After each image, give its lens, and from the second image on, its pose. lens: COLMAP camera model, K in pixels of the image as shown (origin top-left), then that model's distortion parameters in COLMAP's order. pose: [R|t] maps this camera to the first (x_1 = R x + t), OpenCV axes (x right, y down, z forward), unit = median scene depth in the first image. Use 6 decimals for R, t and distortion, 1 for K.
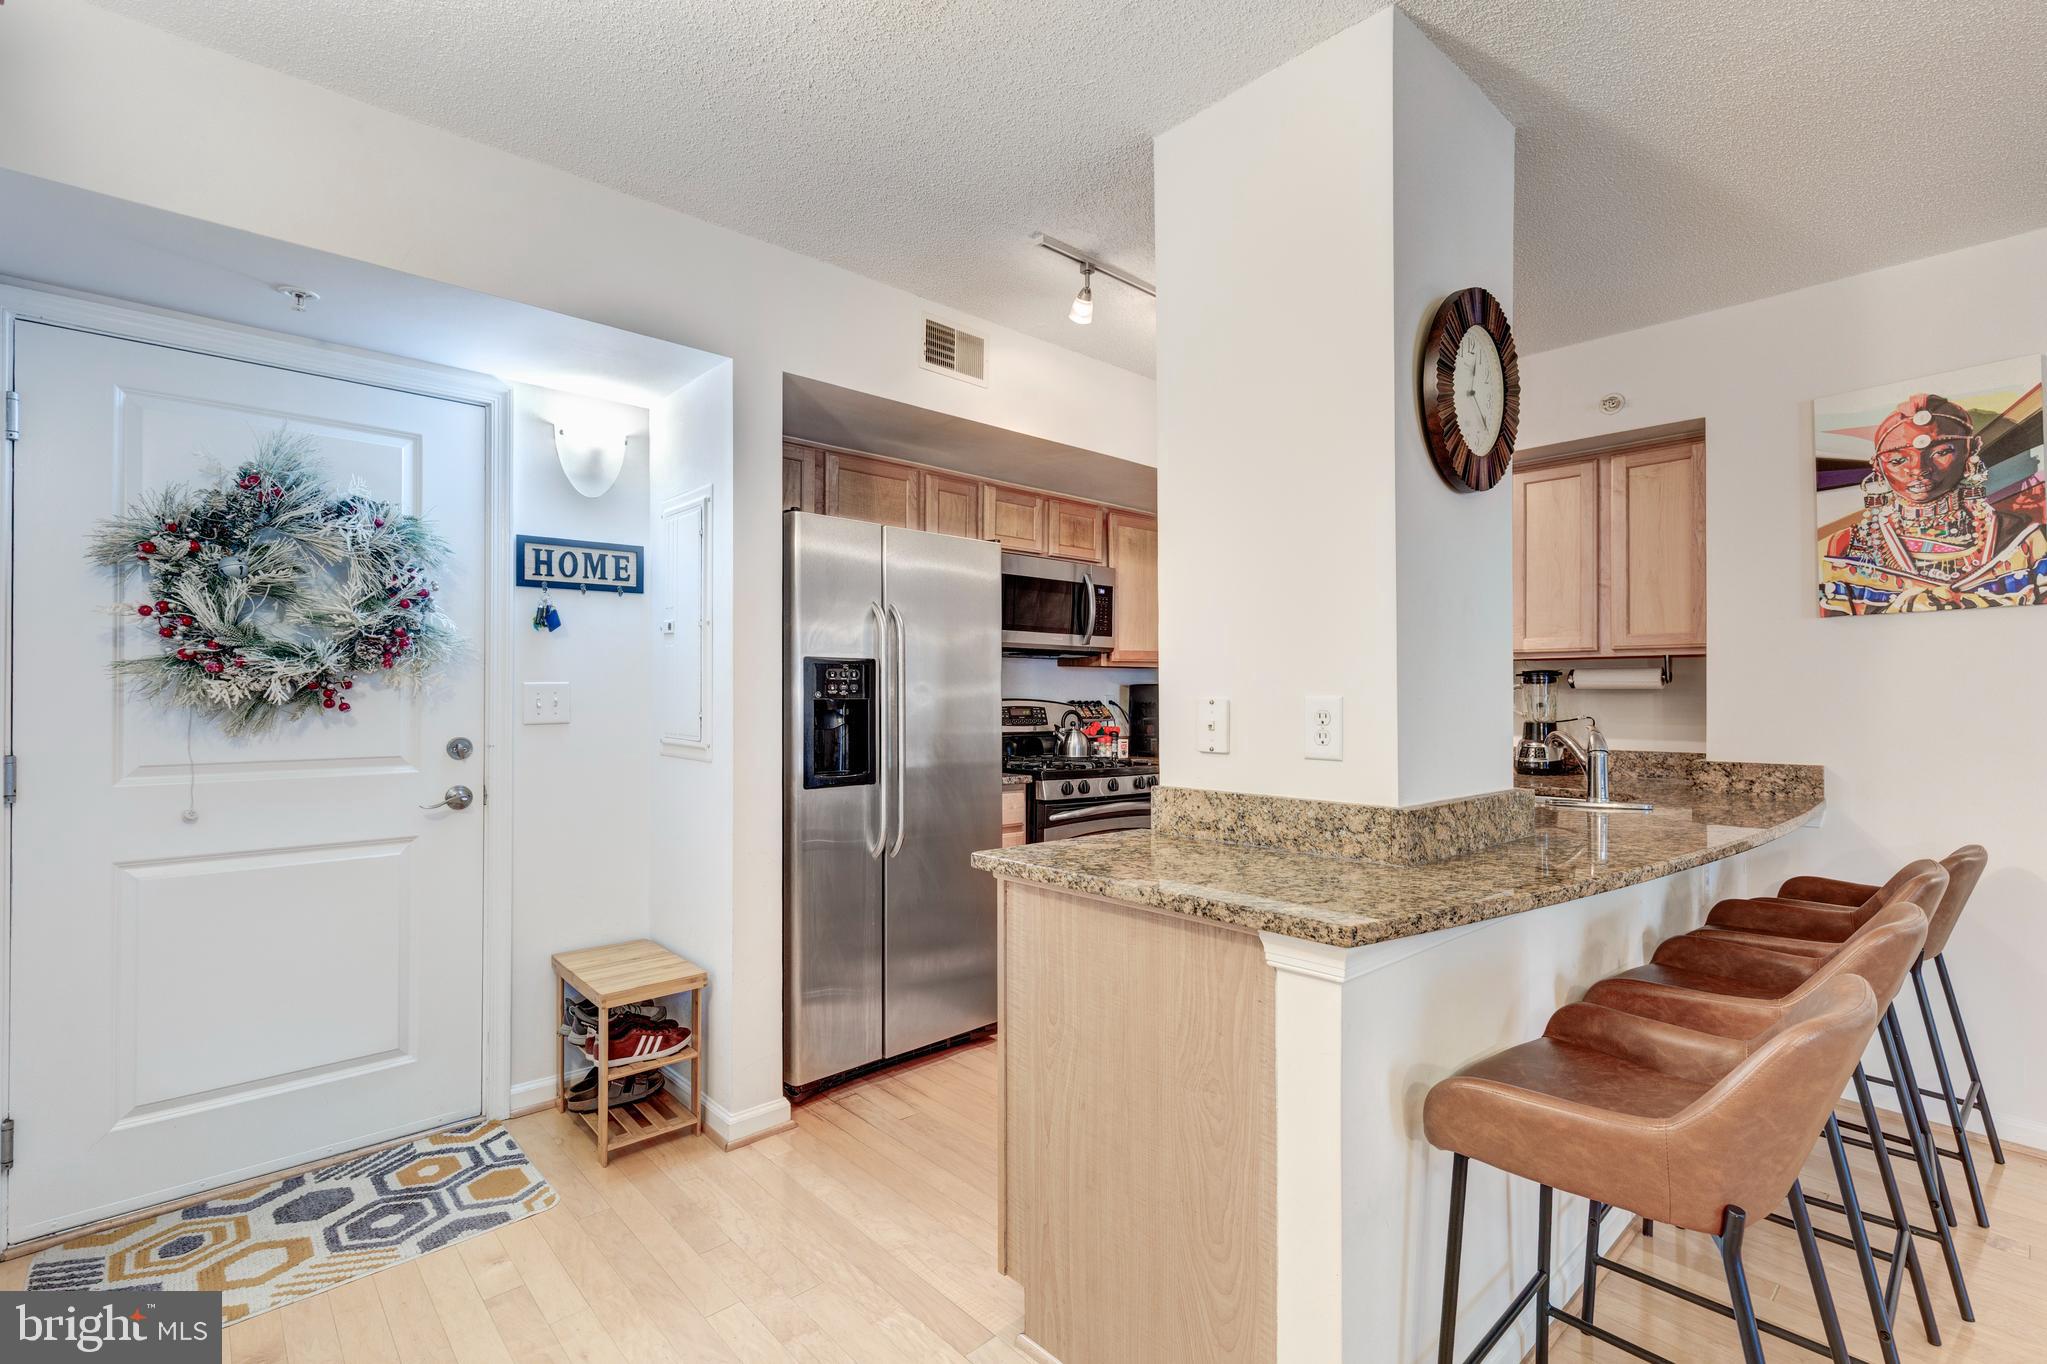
lens RADIAL K [[949.8, 0, 996.2], [0, 949.8, 680.5], [0, 0, 1]] dist [0.000652, -0.000295]
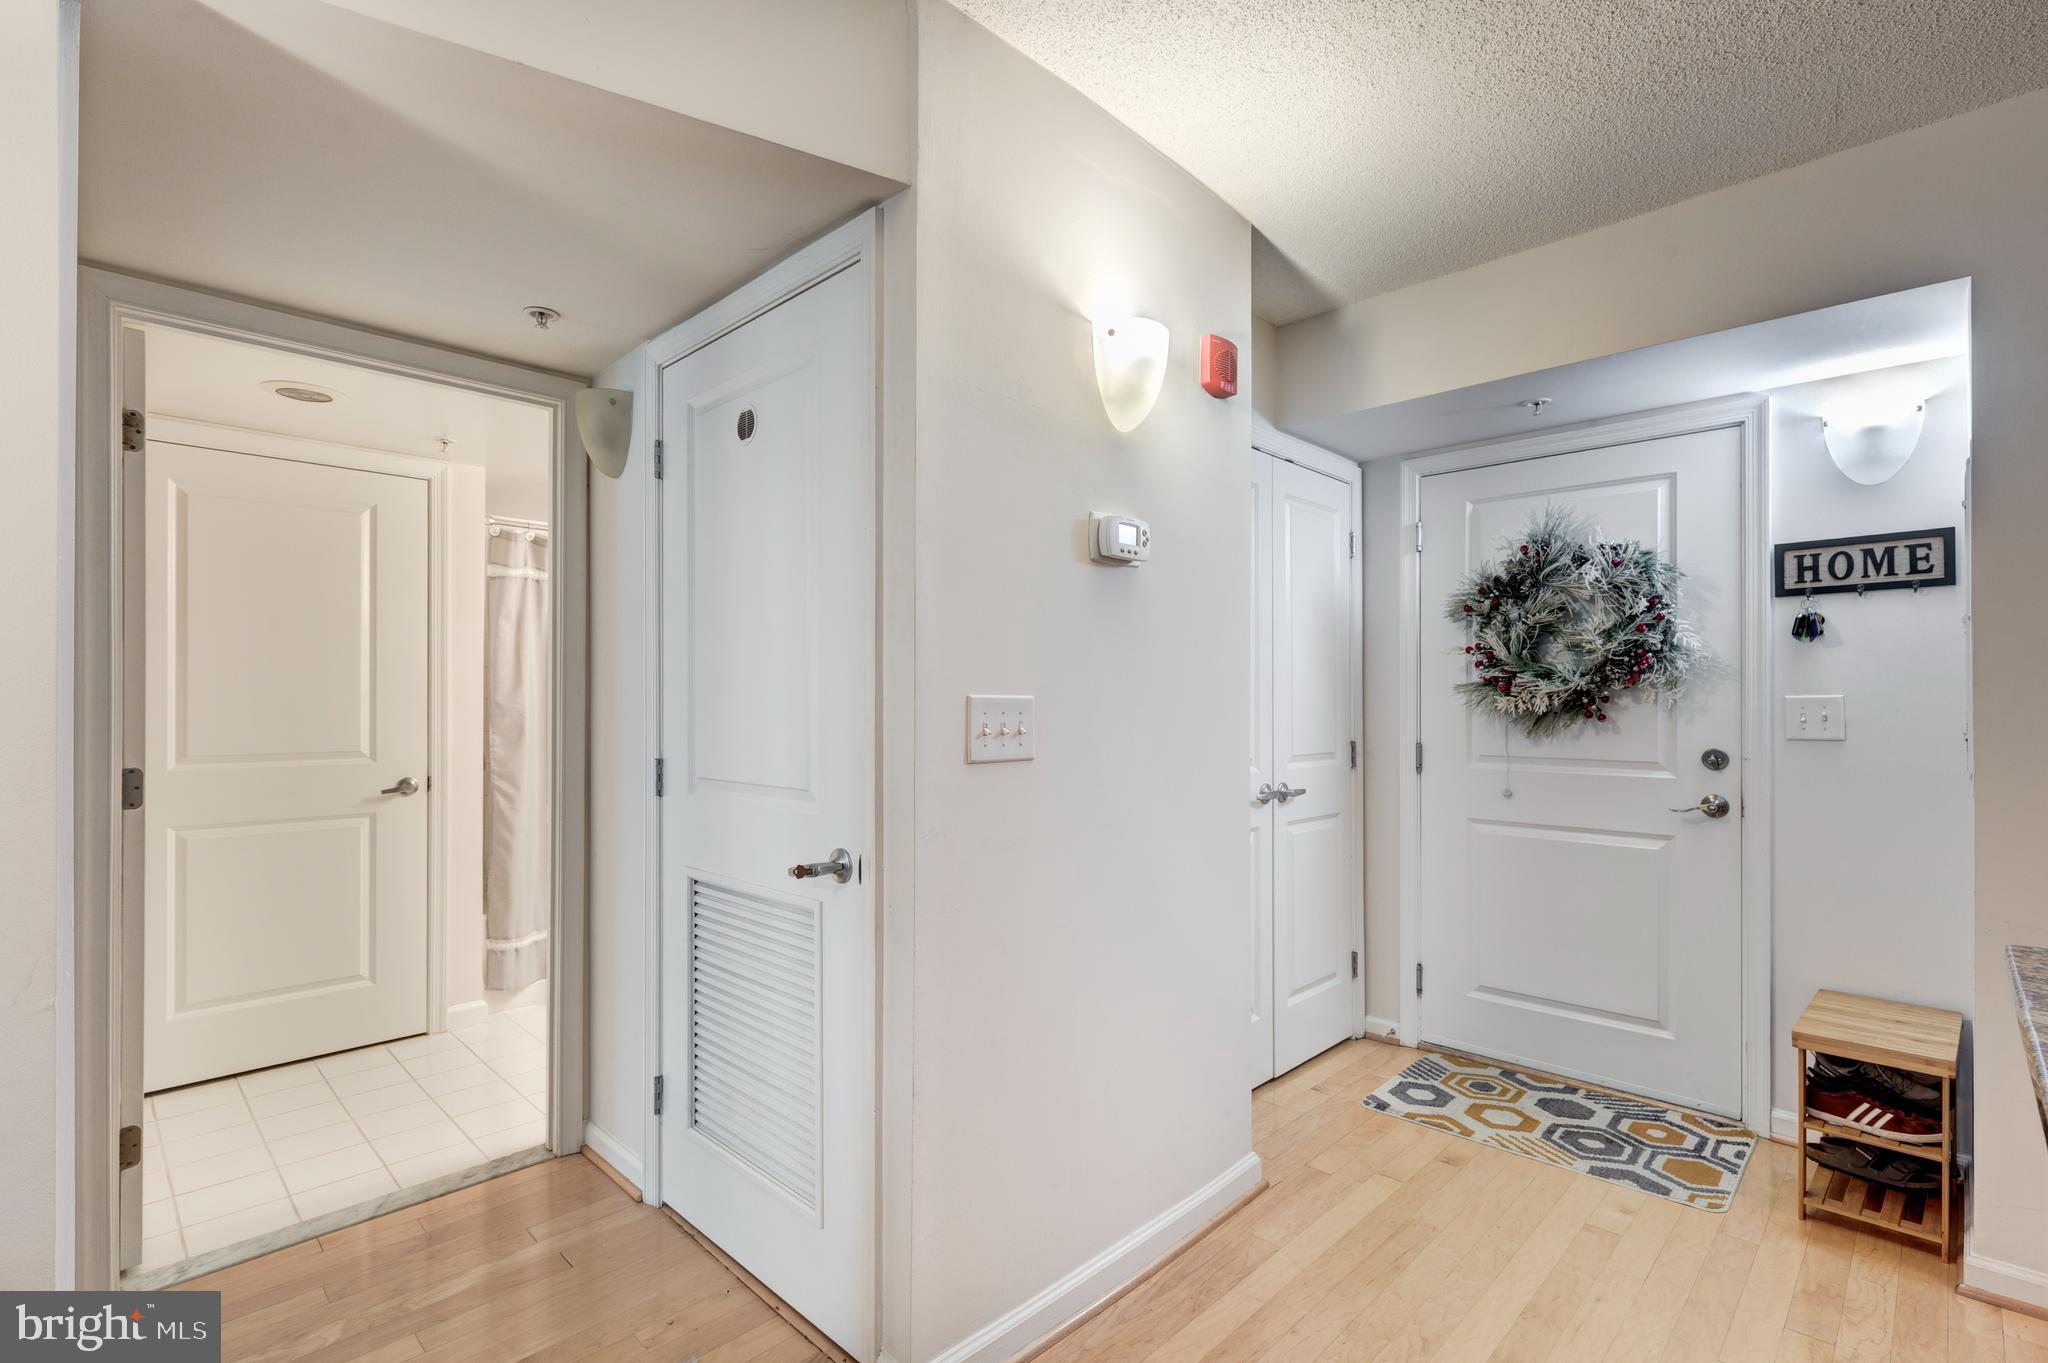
lens RADIAL K [[950.2, 0, 1038.7], [0, 950.2, 692.3], [0, 0, 1]] dist [0.000652, -0.000295]
pose [[0.053461, -0.010432, -0.998515, 0.466134], [0.009246, 0.999908, -0.009951, 0.000885], [0.998527, -0.008700, 0.053553, 0.207420]]
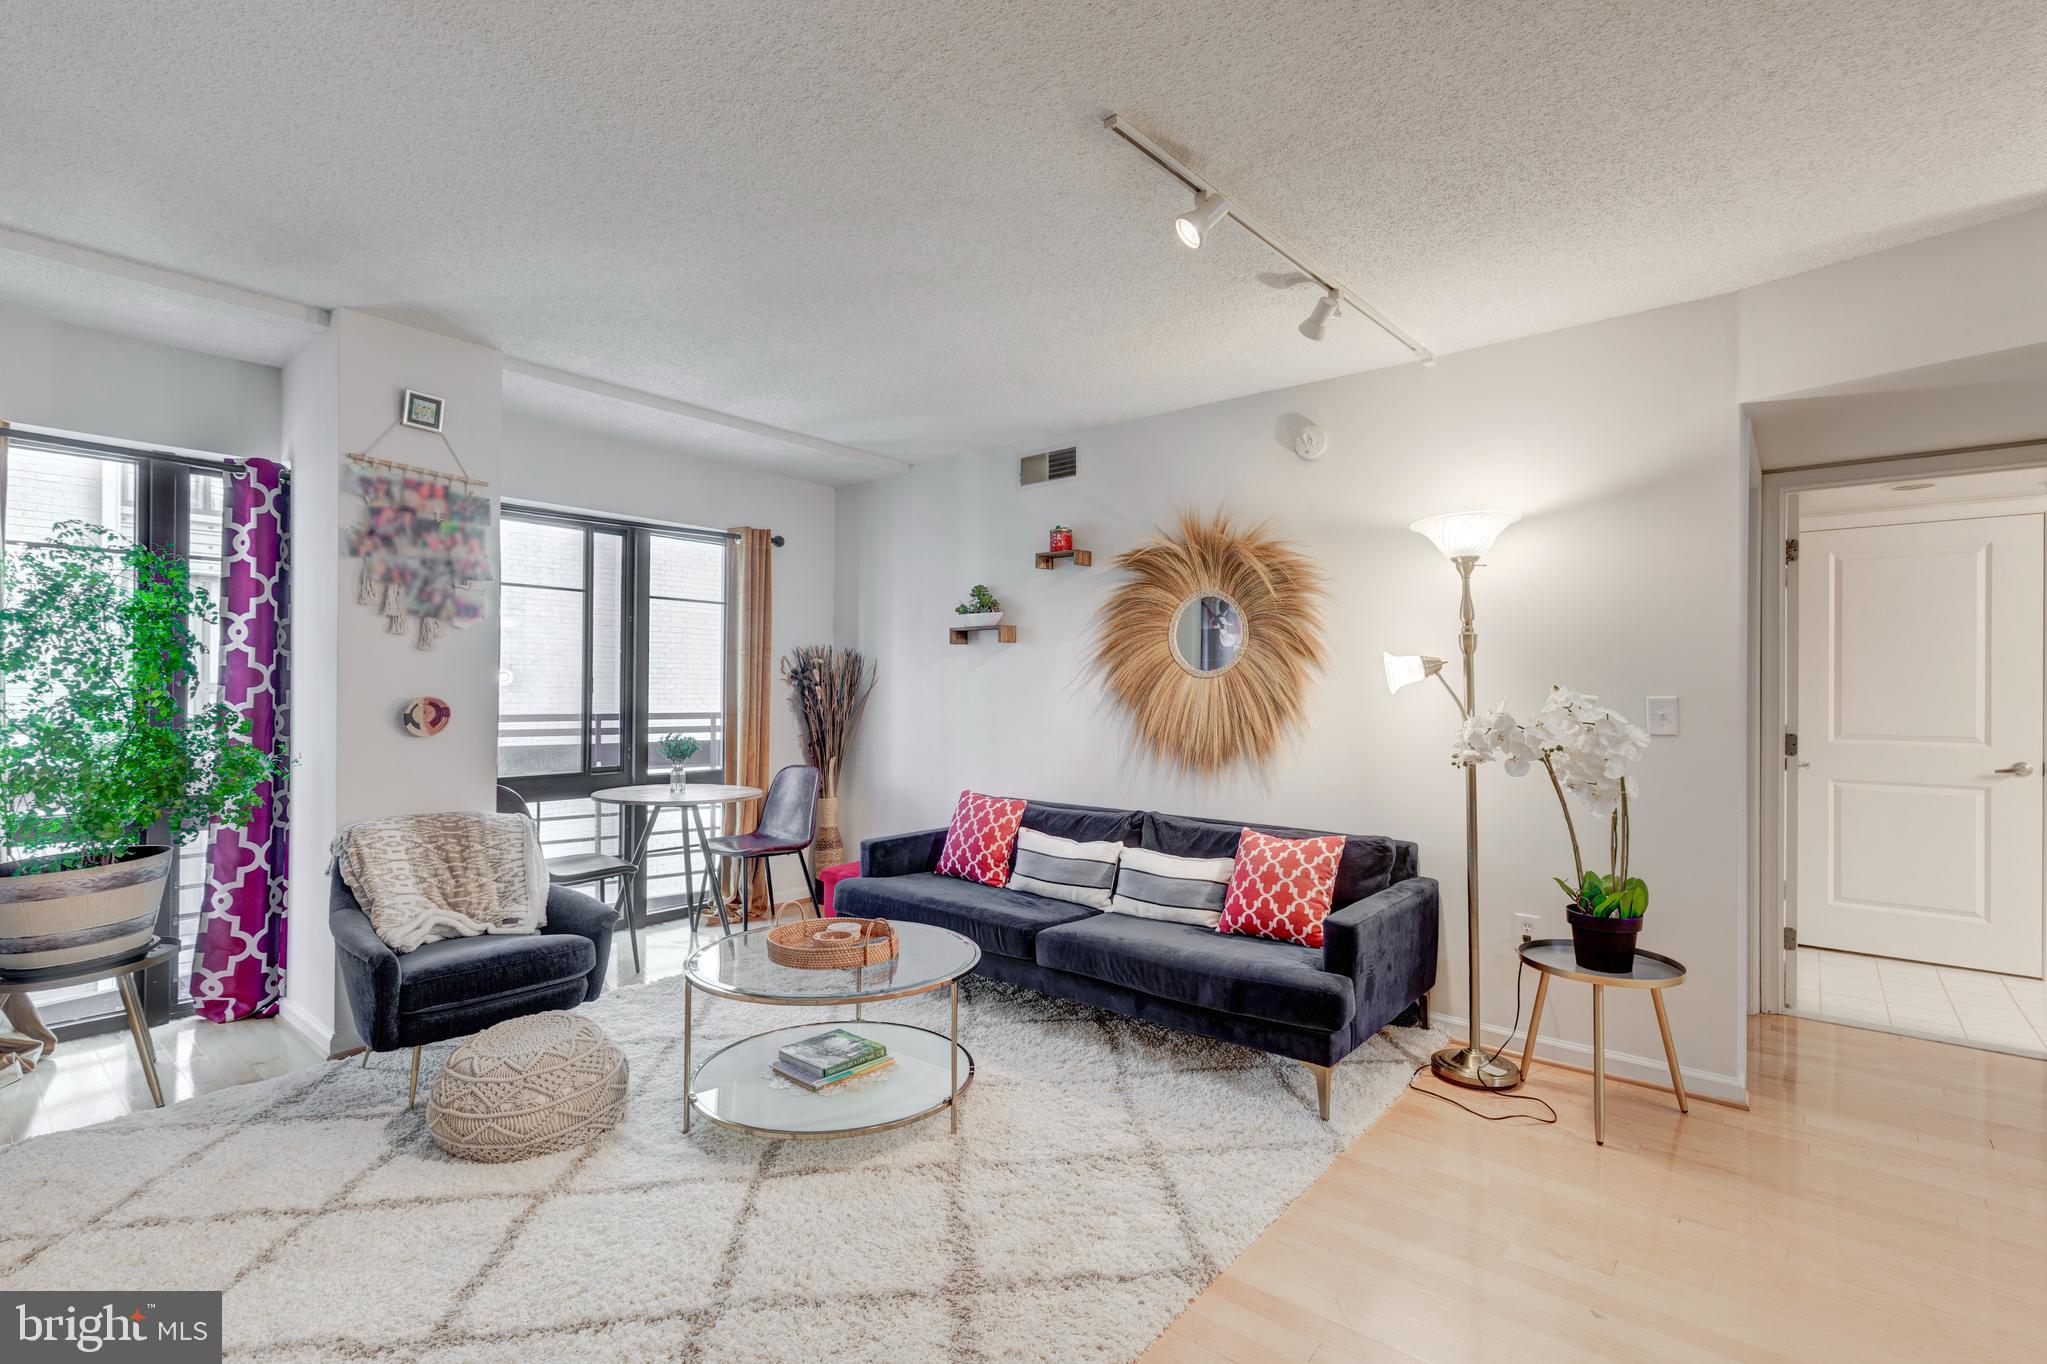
lens RADIAL K [[949.8, 0, 1017.2], [0, 949.8, 697.8], [0, 0, 1]] dist [0.000652, -0.000295]
pose [[-0.992179, -0.007133, -0.124620, 0.995194], [-0.006738, 0.999971, -0.003595, 0.006740], [0.124642, -0.002728, -0.992198, 0.794331]]
